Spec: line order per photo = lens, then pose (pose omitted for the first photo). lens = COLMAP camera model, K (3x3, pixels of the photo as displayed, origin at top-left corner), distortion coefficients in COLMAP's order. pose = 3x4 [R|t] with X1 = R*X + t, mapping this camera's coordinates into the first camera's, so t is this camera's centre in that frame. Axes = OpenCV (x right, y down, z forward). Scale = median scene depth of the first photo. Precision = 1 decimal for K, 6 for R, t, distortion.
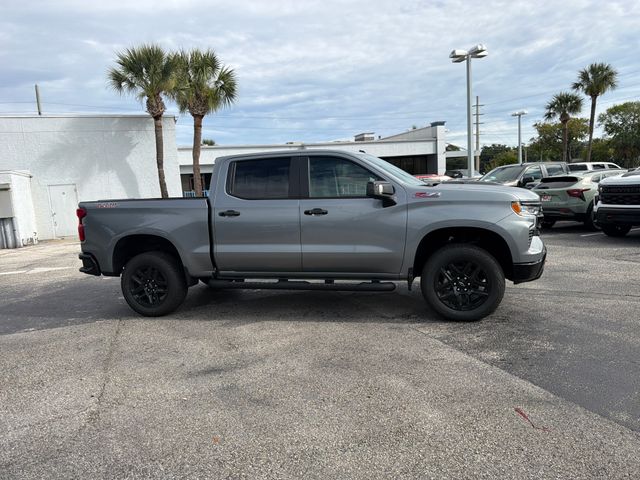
lens RADIAL K [[453.5, 0, 316.3], [0, 453.5, 239.9], [0, 0, 1]] dist [0.036903, -0.047740]
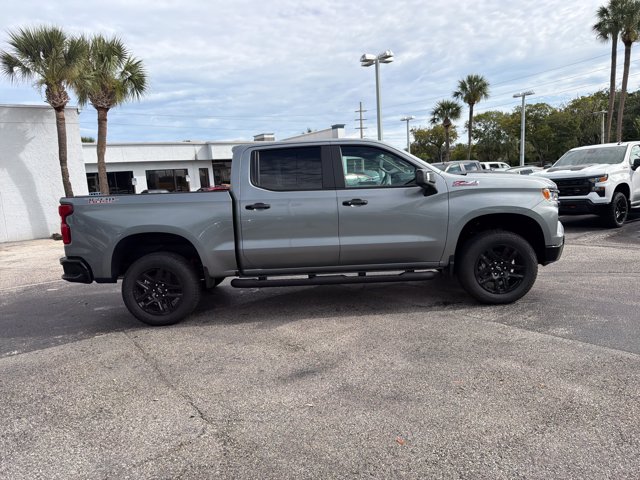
lens RADIAL K [[453.5, 0, 316.3], [0, 453.5, 239.9], [0, 0, 1]] dist [0.036903, -0.047740]
pose [[0.969780, -0.036356, 0.241258, -0.274715], [0.037250, 0.999306, 0.000855, 0.012520], [-0.241122, 0.008157, 0.970461, 0.070010]]
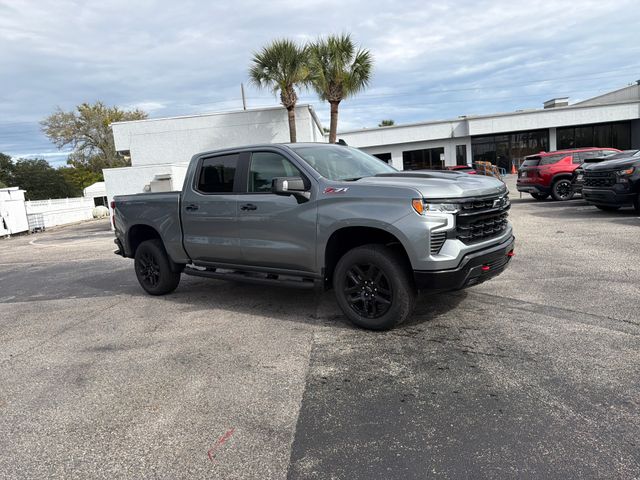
lens RADIAL K [[453.5, 0, 316.3], [0, 453.5, 239.9], [0, 0, 1]] dist [0.036903, -0.047740]
pose [[0.912527, 0.033301, -0.407659, 0.481578], [-0.014480, 0.998686, 0.049168, -0.035741], [0.408761, -0.038964, 0.911810, 0.113544]]
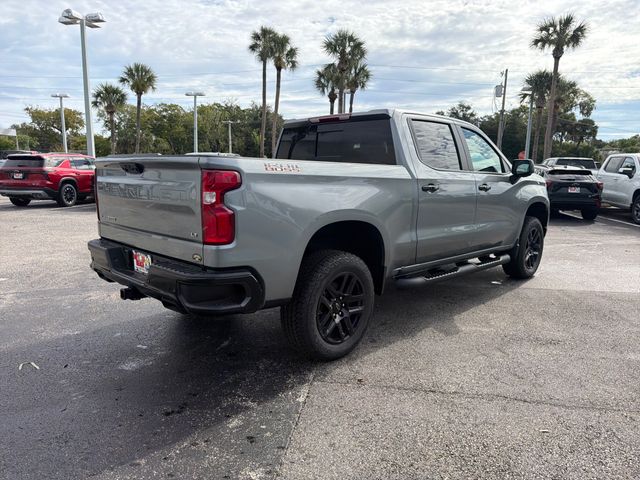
lens RADIAL K [[453.5, 0, 316.3], [0, 453.5, 239.9], [0, 0, 1]] dist [0.036903, -0.047740]
pose [[0.503108, -0.071045, 0.861299, -0.867431], [0.056092, 0.997198, 0.049490, -0.017705], [-0.862402, 0.023413, 0.505683, 0.713573]]
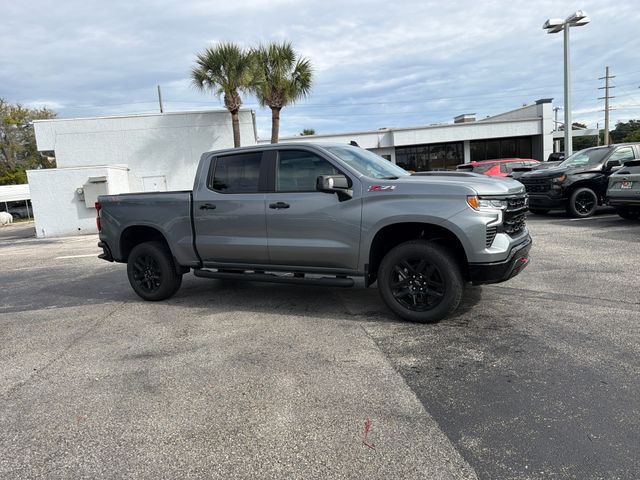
lens RADIAL K [[453.7, 0, 315.7], [0, 453.7, 232.7], [0, 0, 1]] dist [0.034595, -0.044352]
pose [[0.972189, 0.013047, -0.233834, 0.272807], [-0.009677, 0.999832, 0.015553, -0.015882], [0.233998, -0.012858, 0.972152, 0.032442]]
